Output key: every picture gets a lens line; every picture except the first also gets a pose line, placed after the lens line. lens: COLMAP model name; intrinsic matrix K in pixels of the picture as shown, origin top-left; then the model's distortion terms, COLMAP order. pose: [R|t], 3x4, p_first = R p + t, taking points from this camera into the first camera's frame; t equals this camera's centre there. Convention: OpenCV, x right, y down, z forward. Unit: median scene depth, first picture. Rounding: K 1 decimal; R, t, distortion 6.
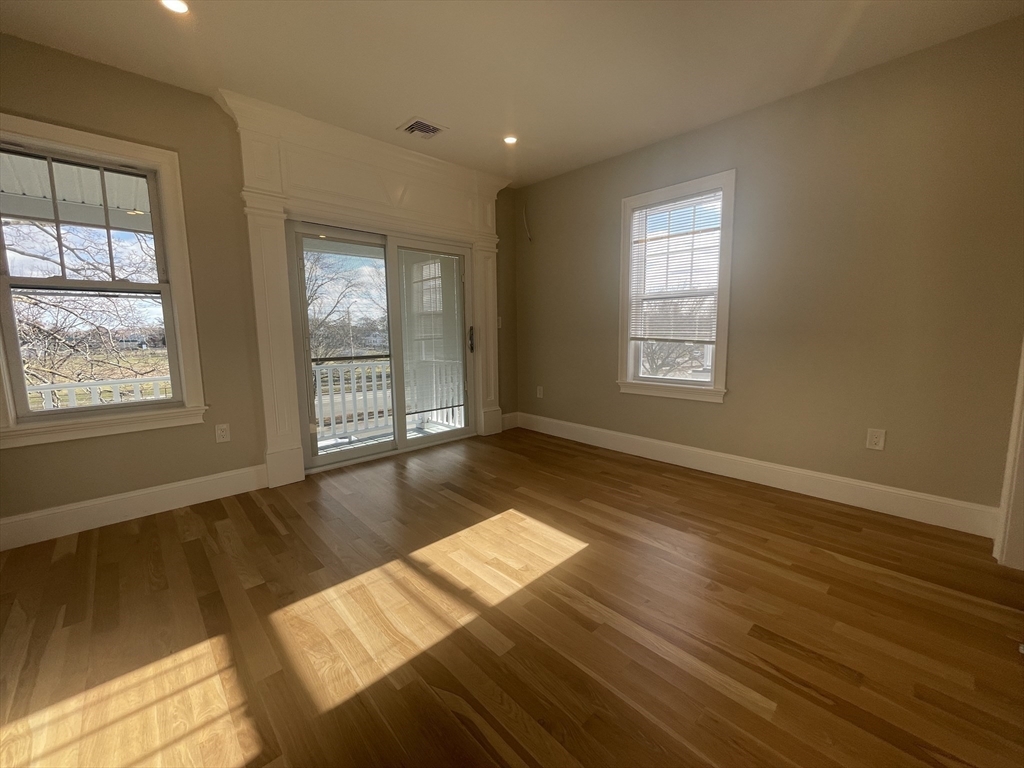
lens RADIAL K [[414.6, 0, 512.4], [0, 414.6, 383.2], [0, 0, 1]] dist [-0.001636, -0.000682]
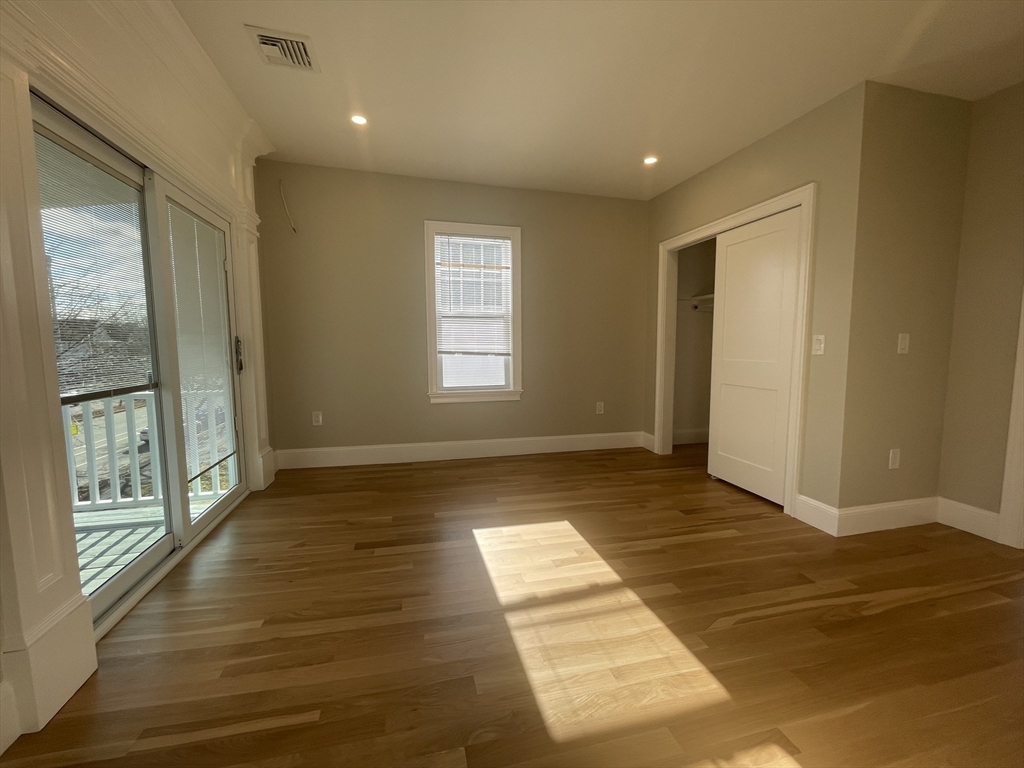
lens RADIAL K [[414.6, 0, 512.4], [0, 414.6, 383.2], [0, 0, 1]] dist [-0.001636, -0.000682]
pose [[0.482745, -0.069312, 0.873014, -0.803659], [0.105274, 0.994227, 0.020723, -0.042742], [-0.869410, 0.081902, 0.487255, 0.453793]]
